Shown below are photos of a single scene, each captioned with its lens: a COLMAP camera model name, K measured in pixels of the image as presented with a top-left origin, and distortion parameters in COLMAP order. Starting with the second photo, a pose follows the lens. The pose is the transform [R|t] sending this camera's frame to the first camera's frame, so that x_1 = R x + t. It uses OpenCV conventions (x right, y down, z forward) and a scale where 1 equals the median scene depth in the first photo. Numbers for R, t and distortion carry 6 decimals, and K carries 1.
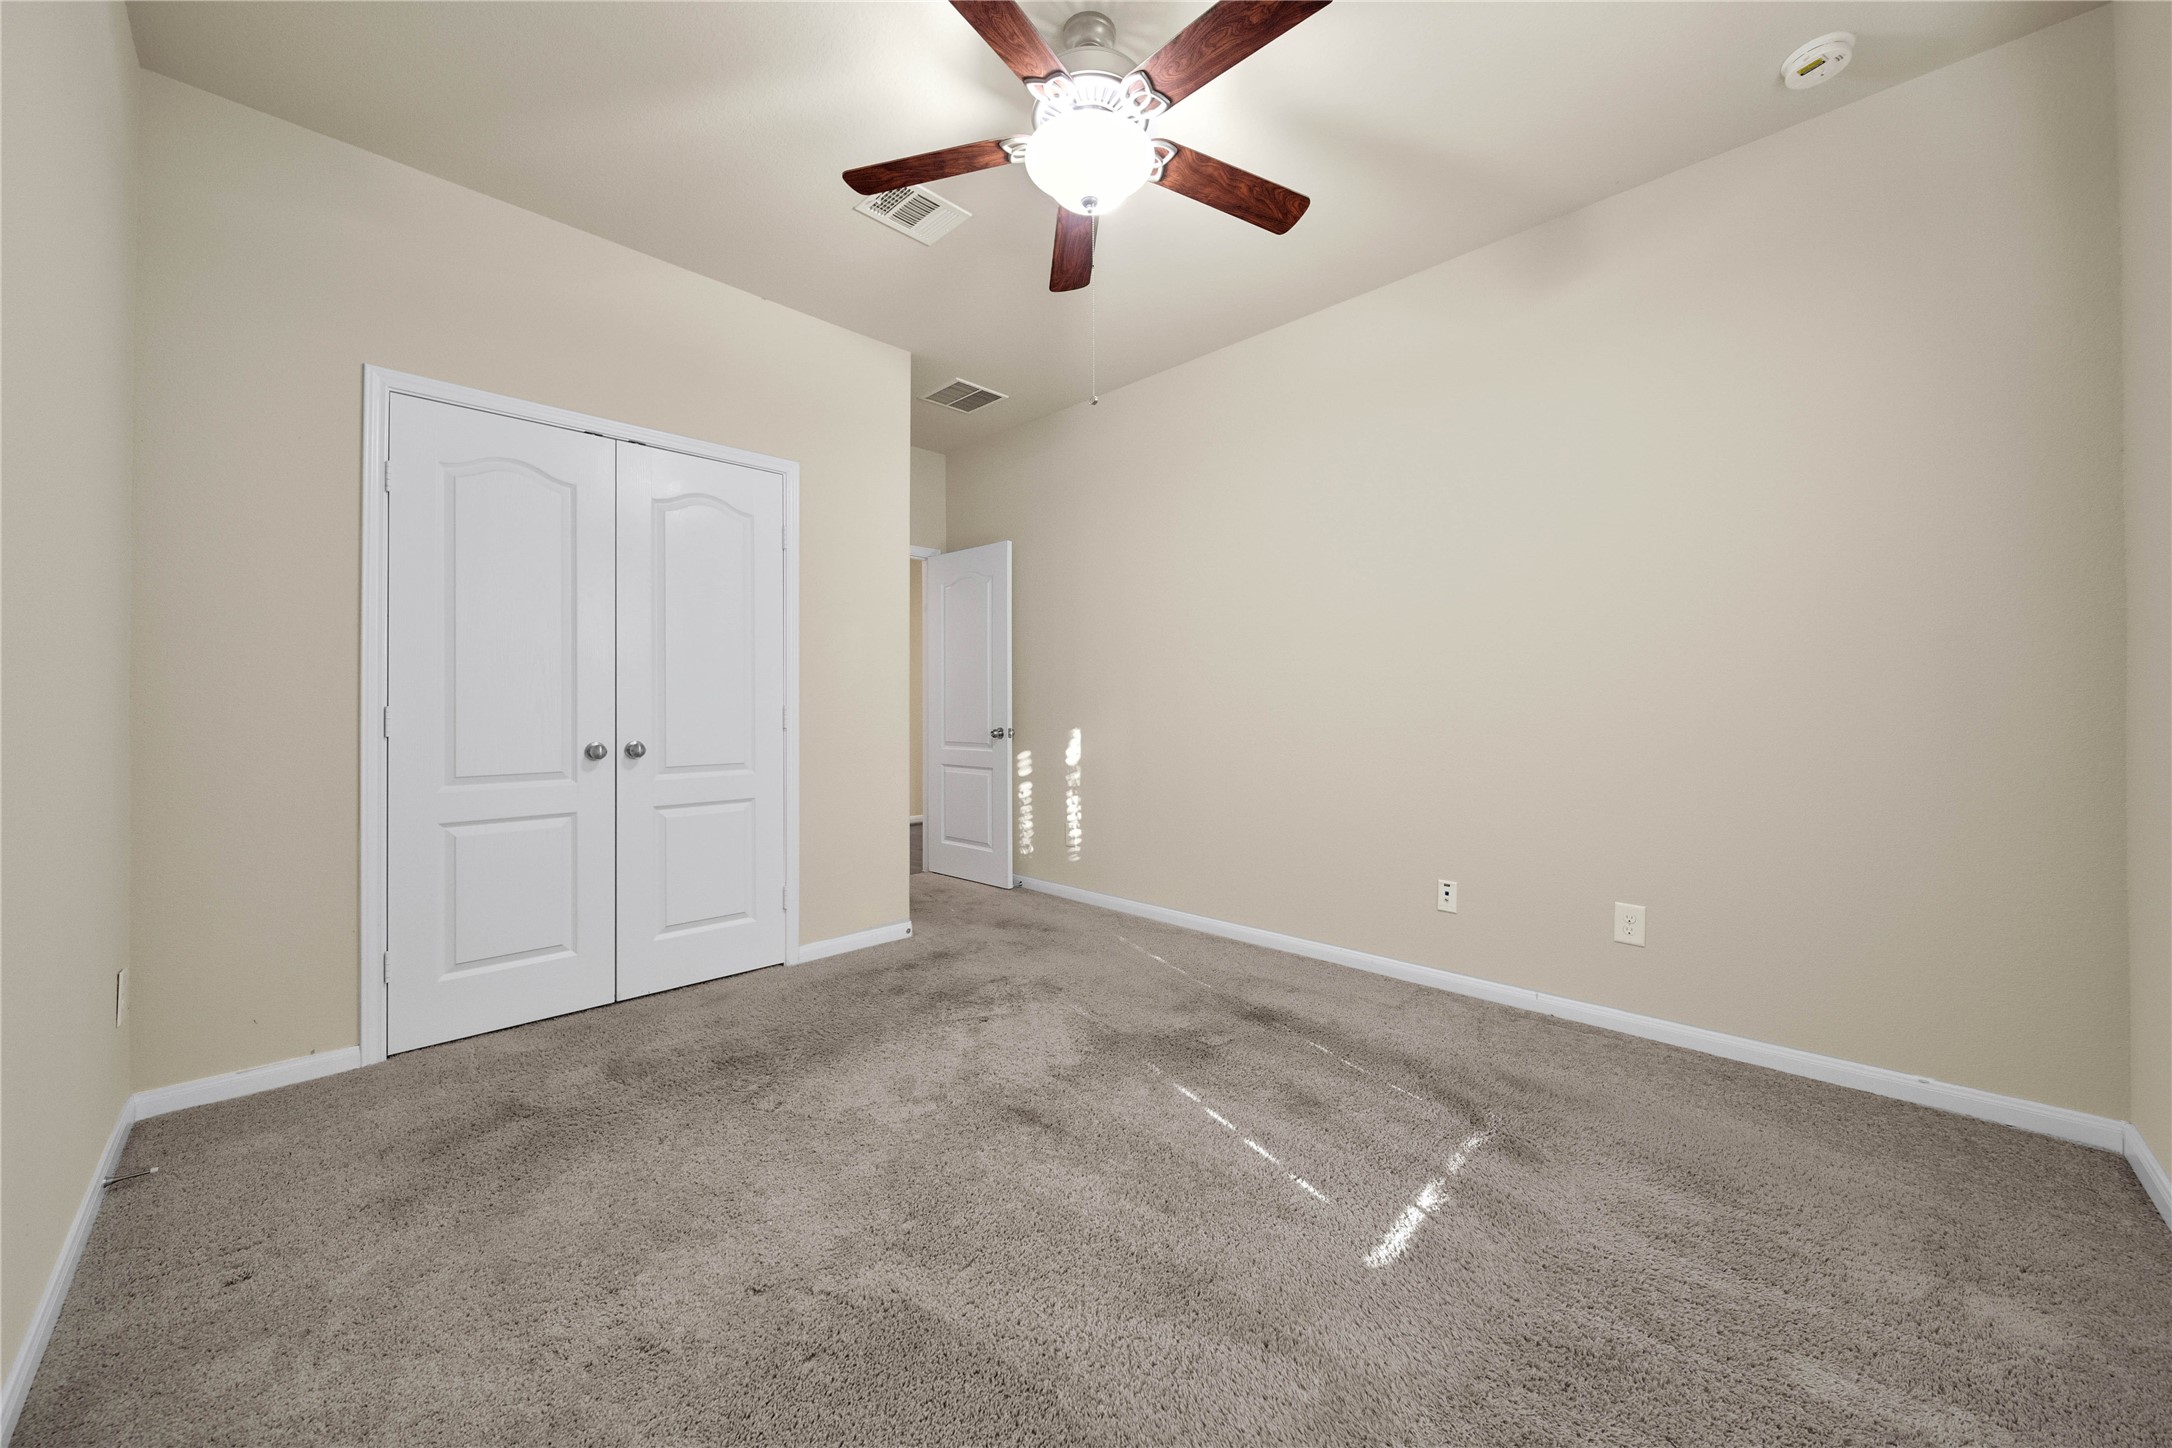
lens RADIAL K [[786.5, 0, 1086.9], [0, 786.5, 707.7], [0, 0, 1]] dist [-0.000798, -0.000754]
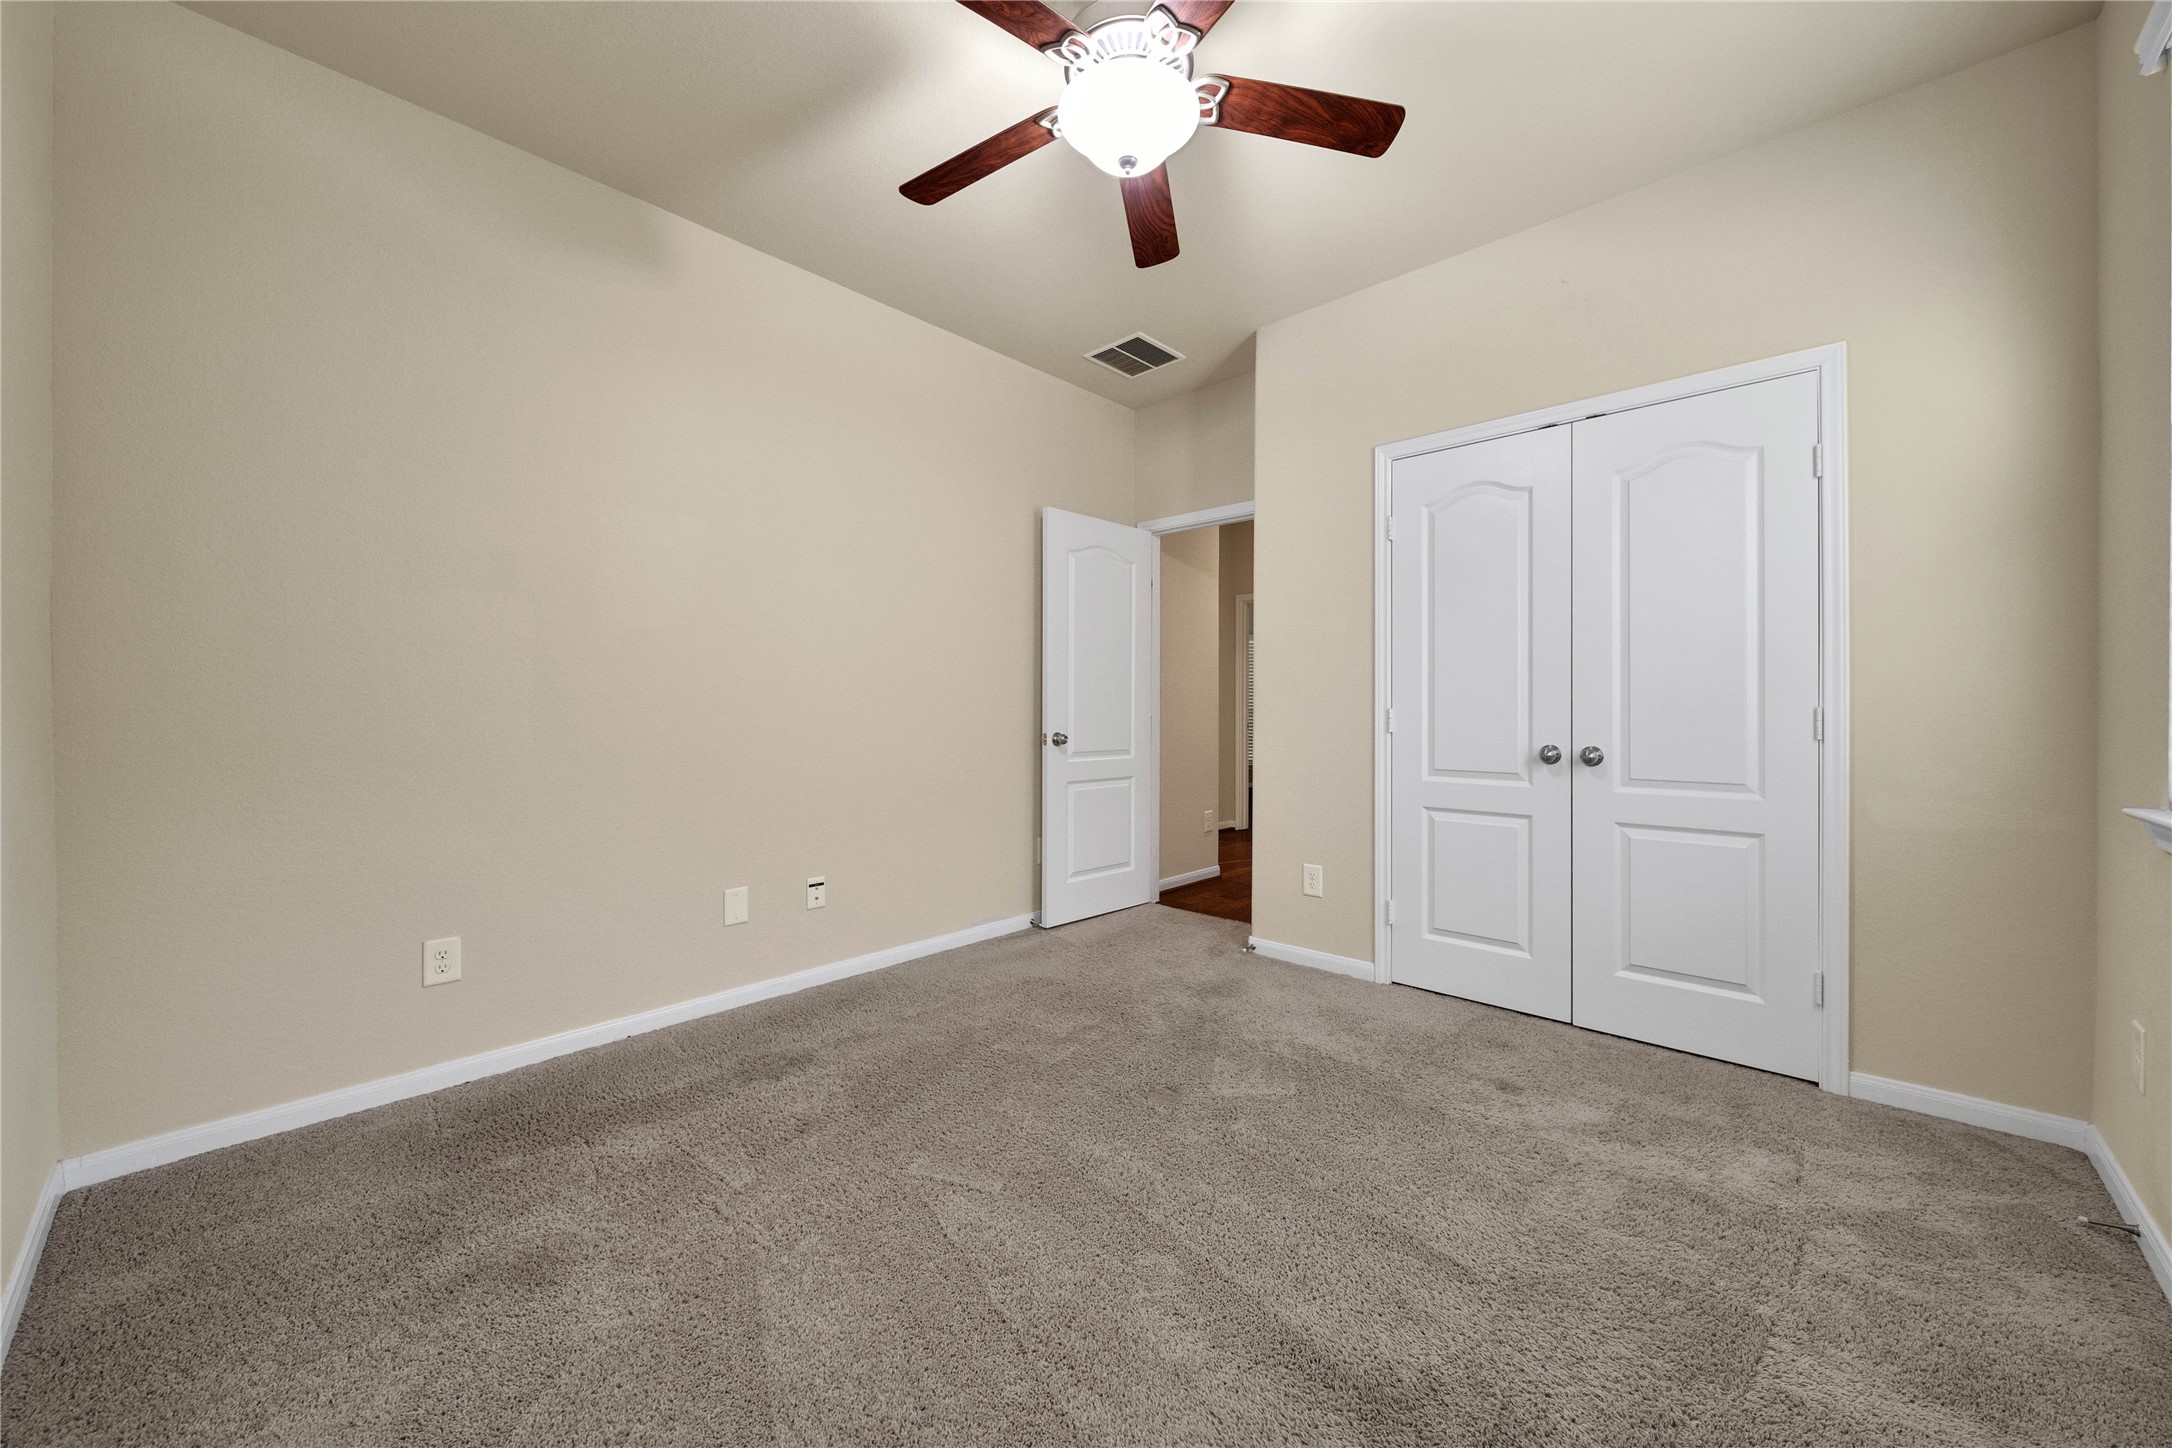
lens RADIAL K [[786.5, 0, 1082.2], [0, 786.5, 717.0], [0, 0, 1]] dist [-0.000798, -0.000754]
pose [[0.029796, 0.006559, -0.999534, 0.328895], [-0.006529, 0.999958, 0.006368, 0.006795], [0.999535, 0.006336, 0.029838, 0.400561]]
